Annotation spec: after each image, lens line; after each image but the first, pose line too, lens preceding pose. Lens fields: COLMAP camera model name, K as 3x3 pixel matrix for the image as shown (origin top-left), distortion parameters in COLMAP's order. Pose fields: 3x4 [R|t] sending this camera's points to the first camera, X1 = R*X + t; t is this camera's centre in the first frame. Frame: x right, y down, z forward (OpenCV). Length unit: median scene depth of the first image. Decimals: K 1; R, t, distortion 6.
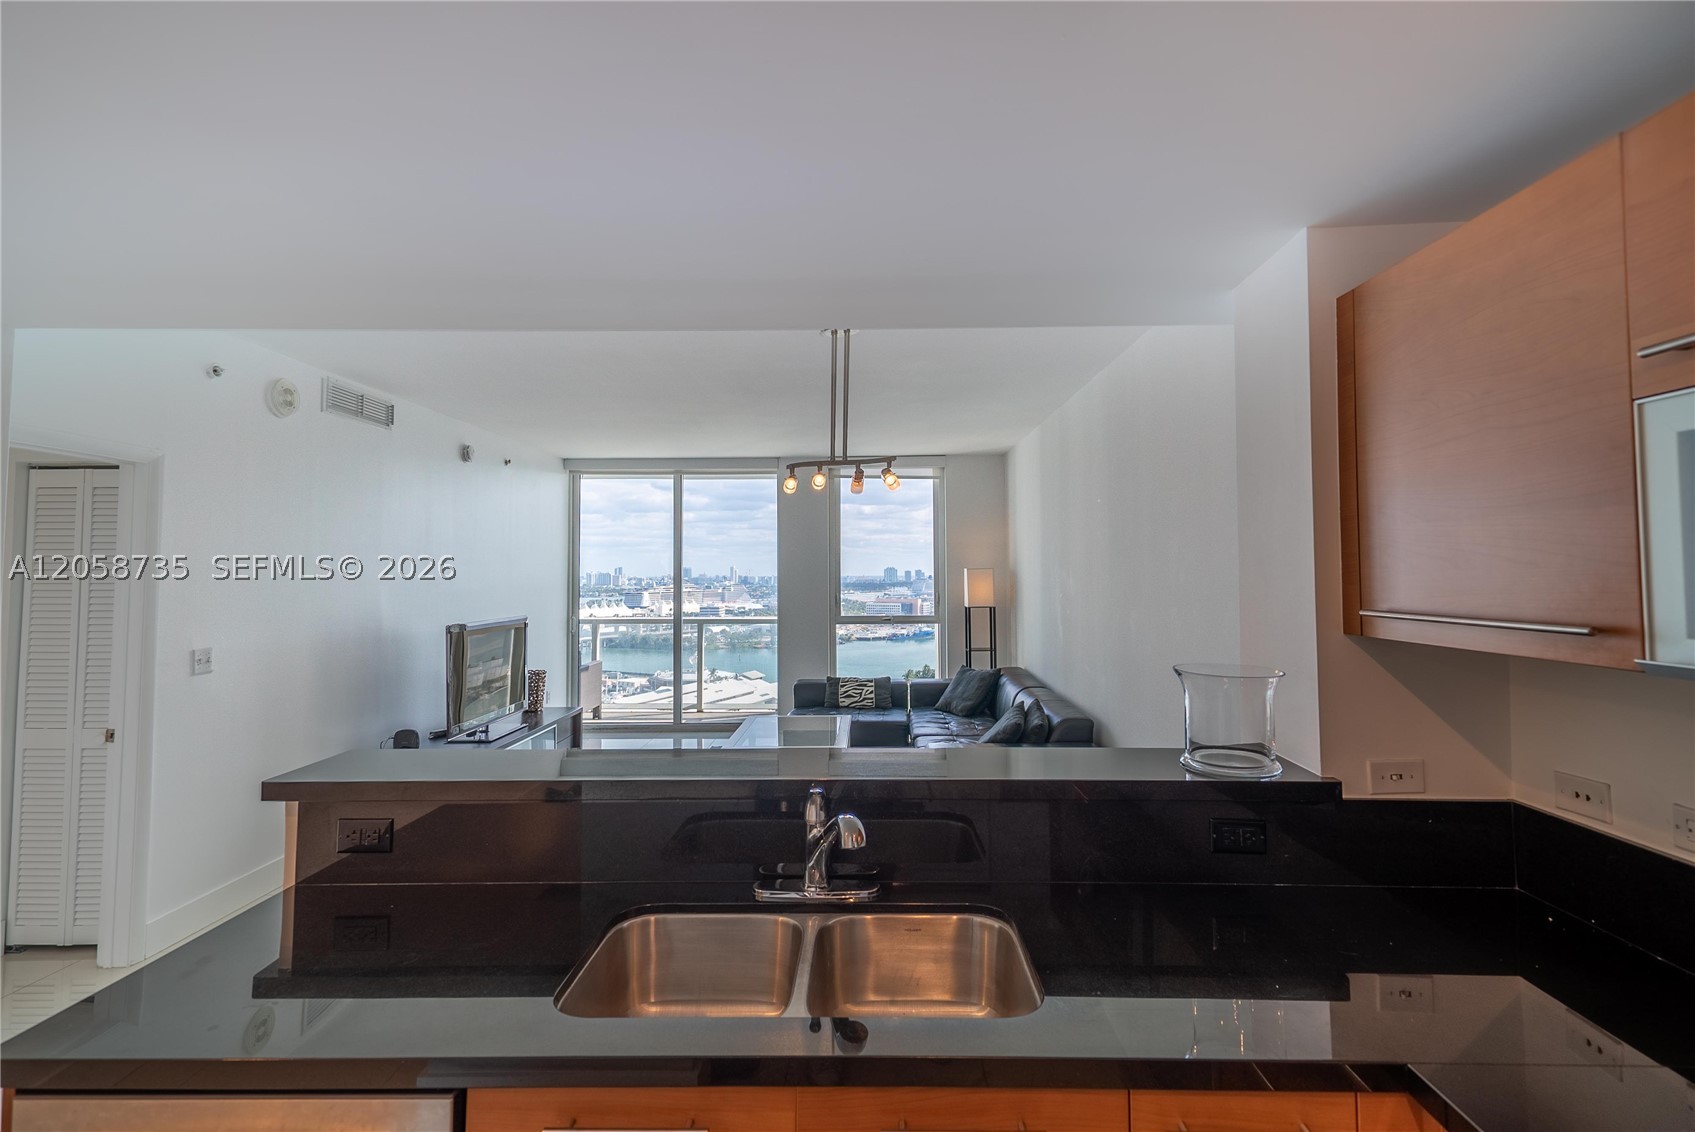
lens RADIAL K [[845.6, 0, 875.8], [0, 845.6, 518.0], [0, 0, 1]] dist [0.043663, -0.001295]
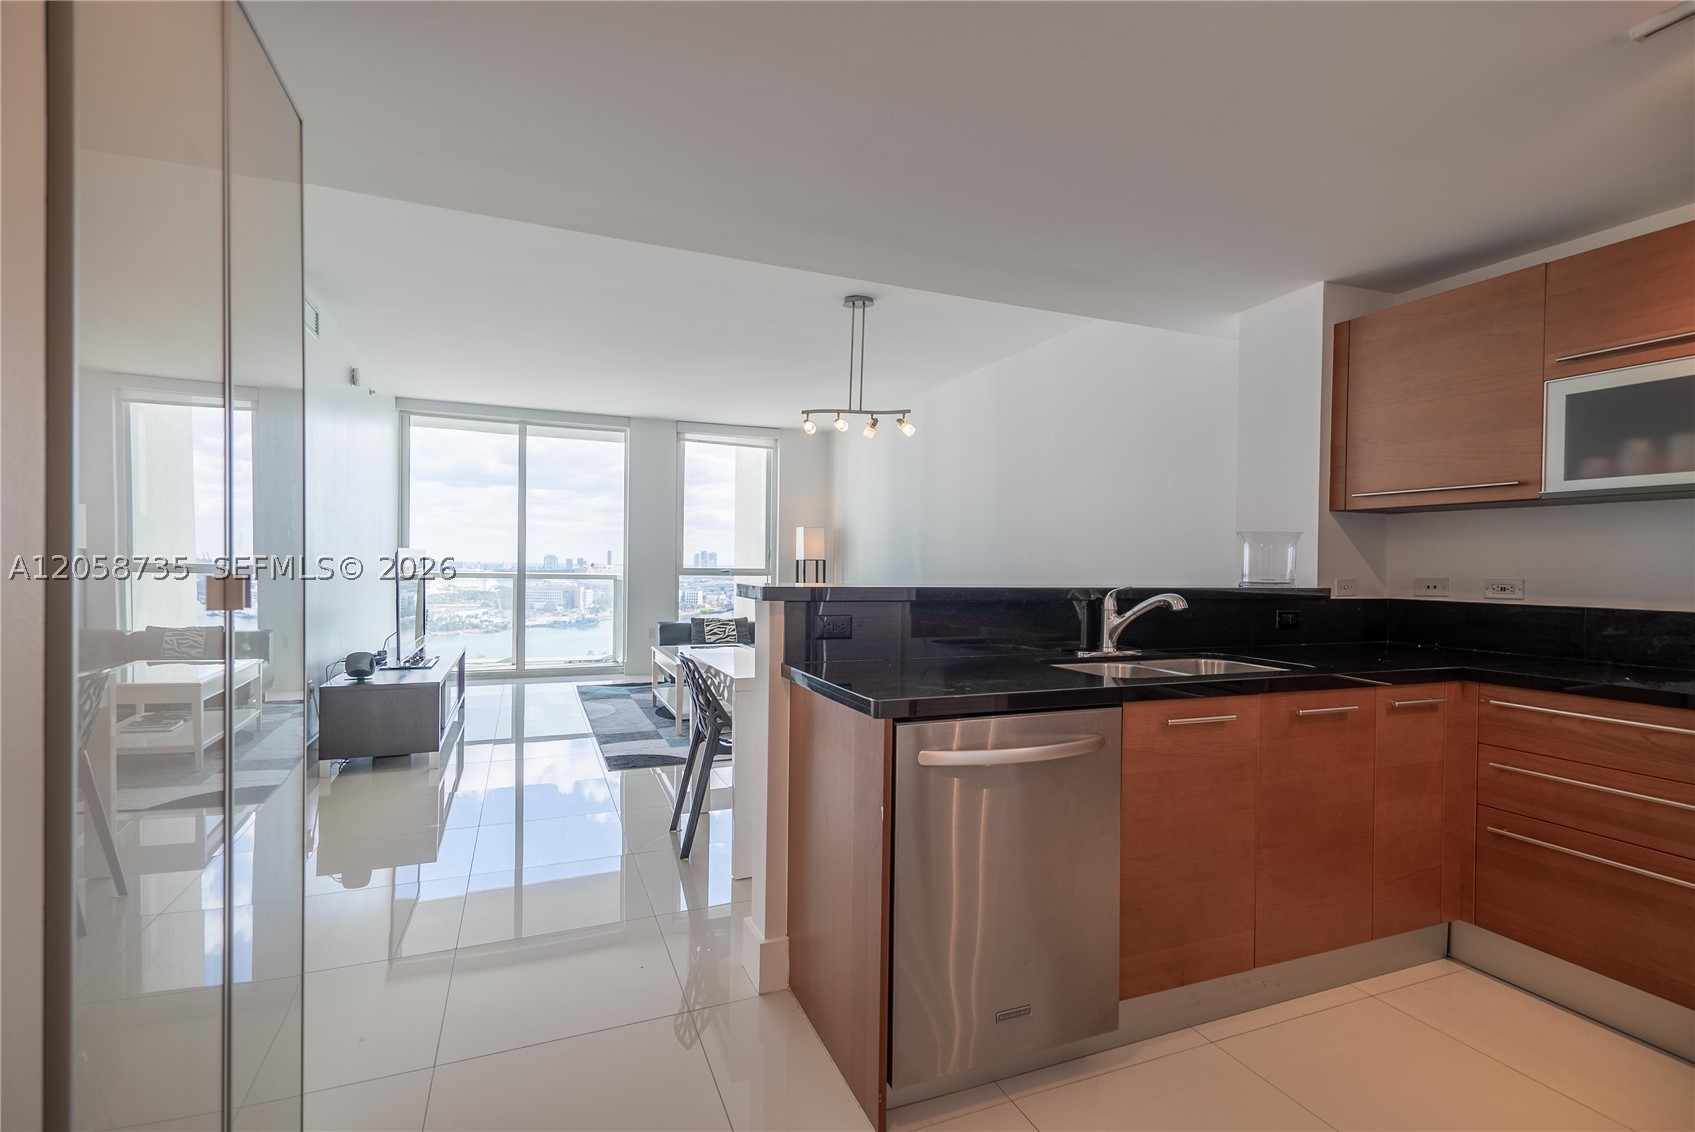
lens RADIAL K [[805.3, 0, 877.1], [0, 805.3, 543.0], [0, 0, 1]] dist [-0.027669, 0.008728]
pose [[0.917489, 0.027132, 0.396835, -0.251725], [-0.042756, 0.998618, 0.030575, 0.047035], [-0.395457, -0.045019, 0.917380, -0.045001]]
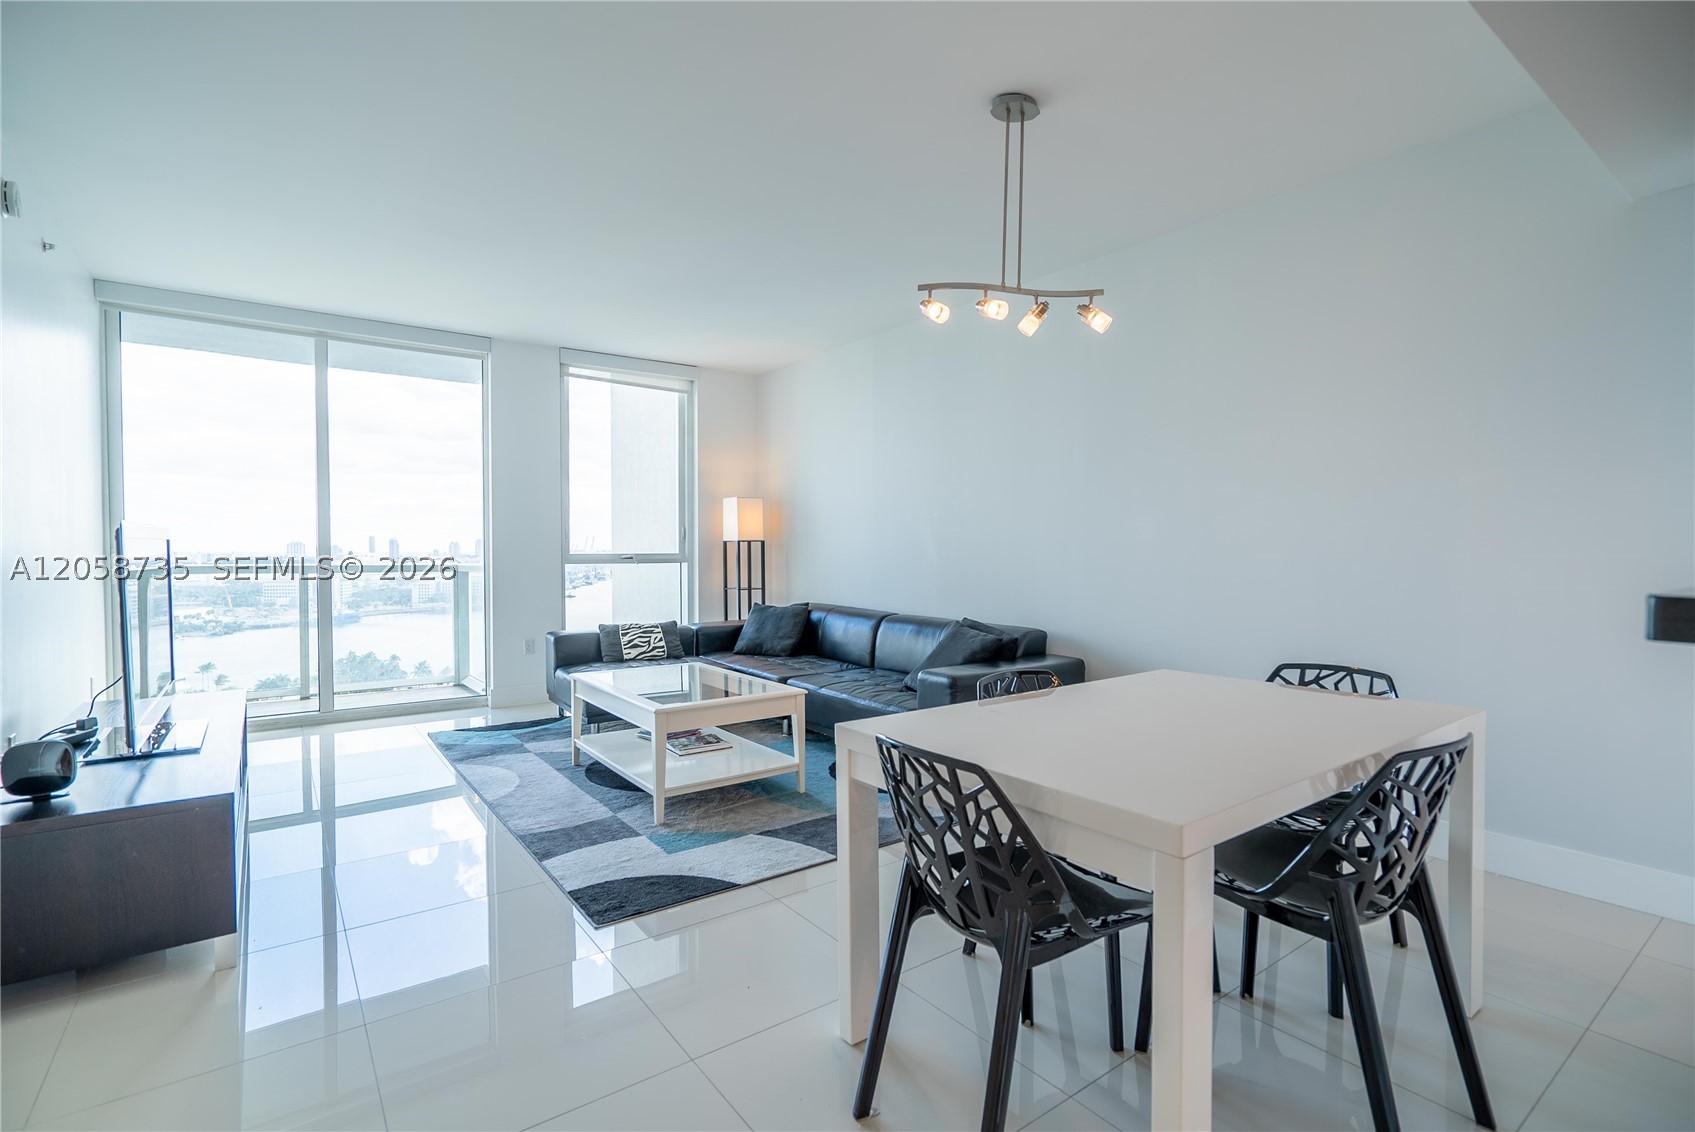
lens RADIAL K [[805.3, 0, 875.5], [0, 805.3, 549.7], [0, 0, 1]] dist [-0.027669, 0.008728]
pose [[0.793899, 0.004719, 0.608031, -0.304288], [-0.043115, 0.997890, 0.048550, 0.072434], [-0.606519, -0.064759, 0.792428, 0.266661]]
